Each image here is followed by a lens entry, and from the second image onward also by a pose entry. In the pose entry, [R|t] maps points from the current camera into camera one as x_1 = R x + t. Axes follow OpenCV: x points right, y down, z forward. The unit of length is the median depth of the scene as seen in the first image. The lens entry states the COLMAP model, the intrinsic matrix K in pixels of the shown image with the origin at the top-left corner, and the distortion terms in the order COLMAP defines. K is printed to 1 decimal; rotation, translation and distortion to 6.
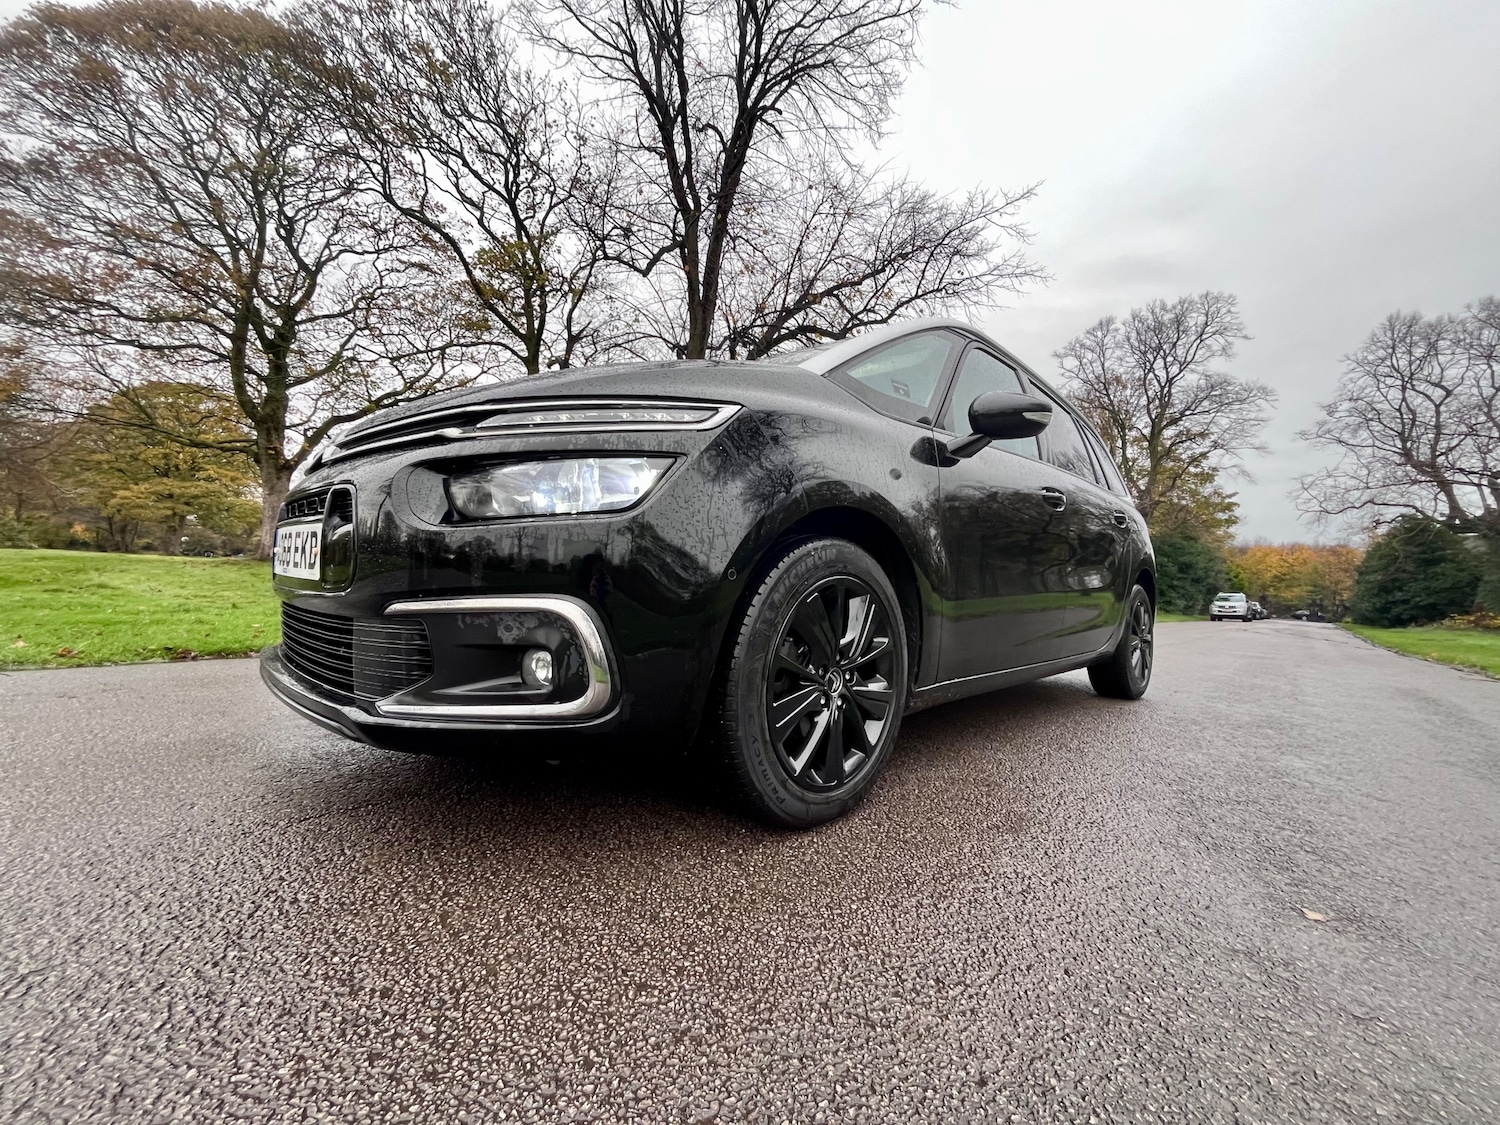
lens RADIAL K [[613.8, 0, 745.5], [0, 613.8, 556.2], [0, 0, 1]] dist [-0.002190, 0.000147]
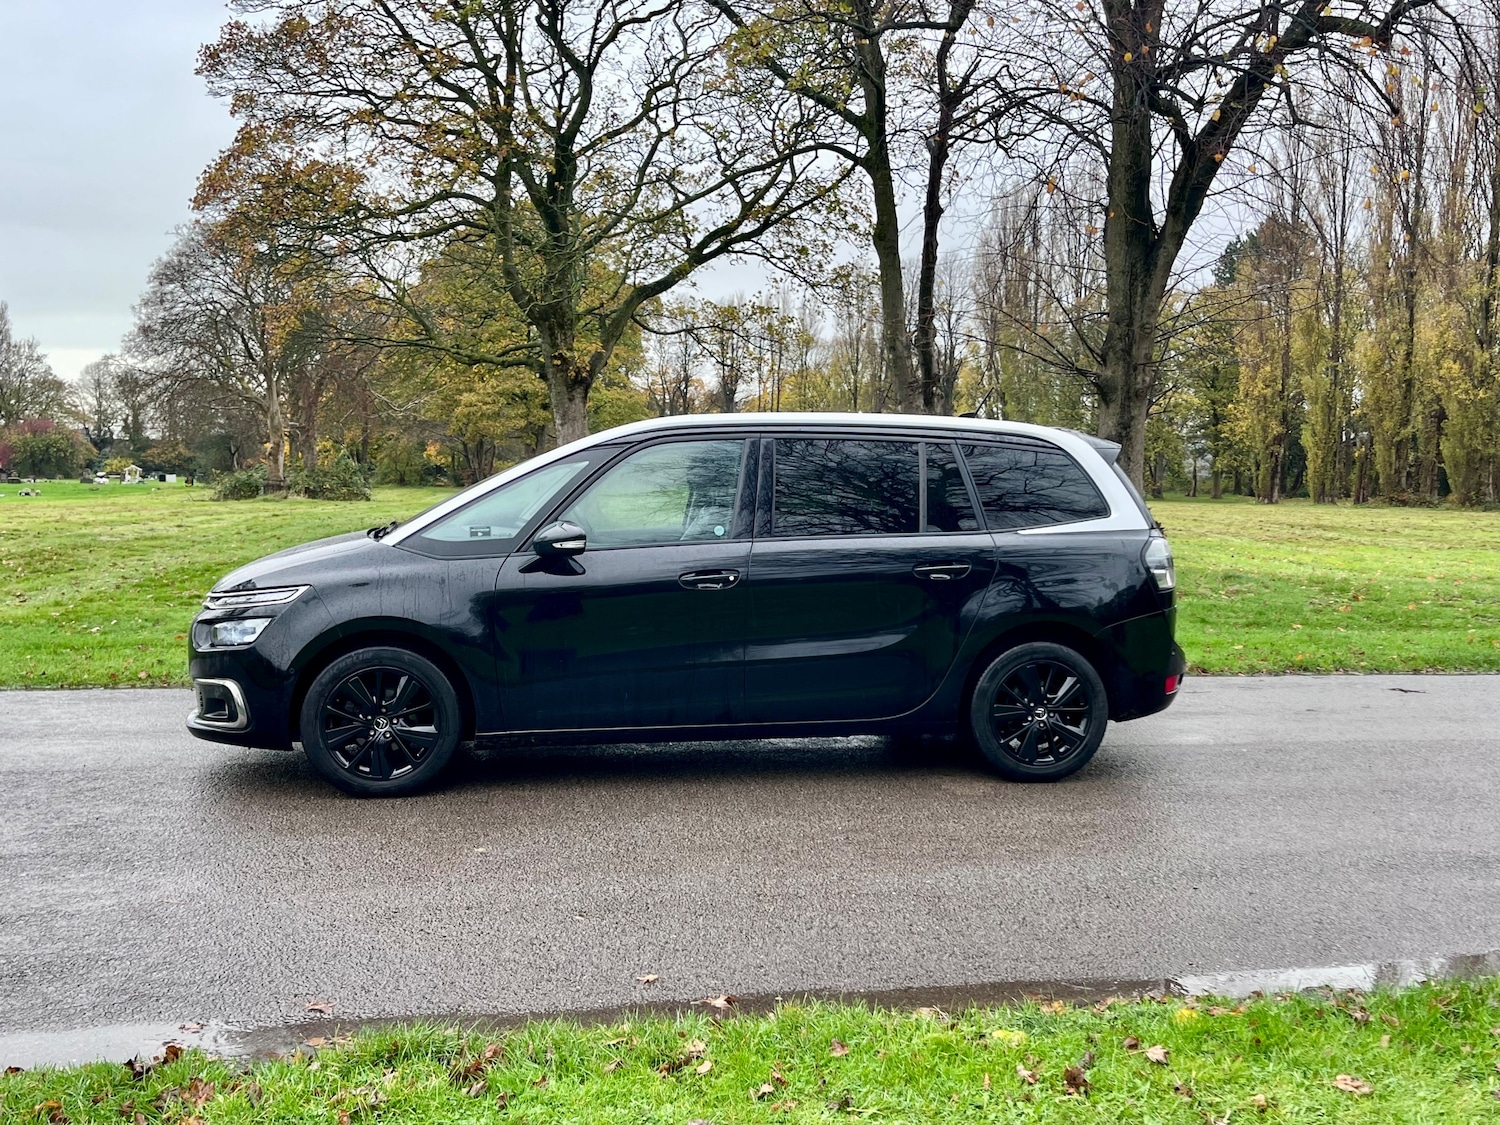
lens RADIAL K [[1444.8, 0, 750.0], [0, 1444.8, 562.5], [0, 0, 1]] dist [0.057748, -0.006799]
pose [[0.807404, -0.004544, -0.589981, 3.699408], [0.053878, 0.996360, 0.066060, -0.517359], [0.587533, -0.085124, 0.804710, -1.860129]]
